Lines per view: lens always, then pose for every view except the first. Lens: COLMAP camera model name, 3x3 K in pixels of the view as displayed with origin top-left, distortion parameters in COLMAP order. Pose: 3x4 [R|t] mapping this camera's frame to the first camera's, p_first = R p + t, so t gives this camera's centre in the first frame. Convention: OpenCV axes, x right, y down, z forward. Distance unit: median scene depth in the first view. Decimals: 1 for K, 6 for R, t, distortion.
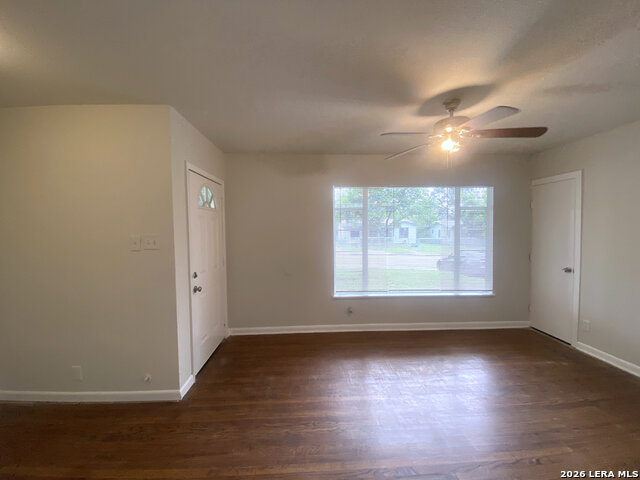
lens RADIAL K [[267.1, 0, 321.8], [0, 267.1, 237.2], [0, 0, 1]] dist [0.000568, -0.000179]
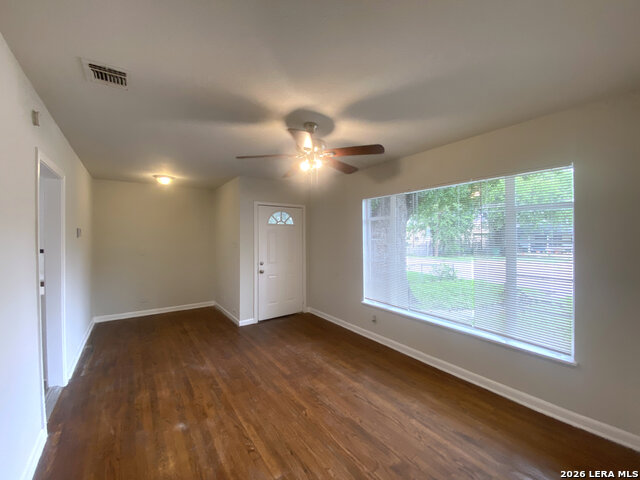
lens RADIAL K [[261.5, 0, 320.5], [0, 261.5, 237.3], [0, 0, 1]] dist [0.000457, -0.000263]
pose [[0.536557, 0.006691, -0.843838, 0.882290], [-0.035244, 0.999274, -0.014487, -0.017819], [0.843128, 0.037513, 0.536403, 0.291389]]
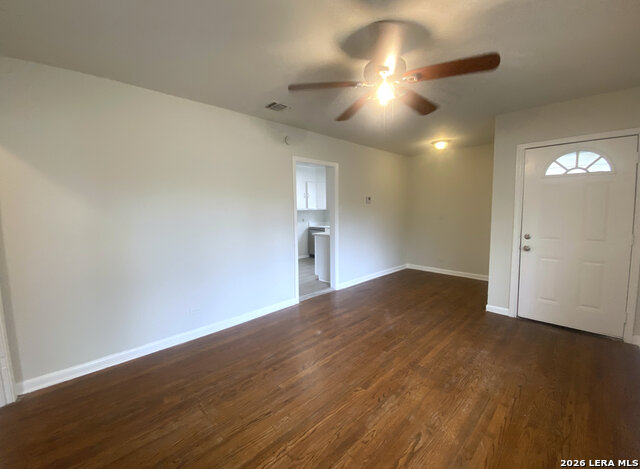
lens RADIAL K [[271.7, 0, 318.2], [0, 271.7, 228.2], [0, 0, 1]] dist [-0.000750, -0.000317]
pose [[-0.756433, 0.055832, -0.651684, 0.760891], [-0.018951, 0.994061, 0.107161, -0.007092], [0.653796, 0.093411, -0.750883, 0.954924]]
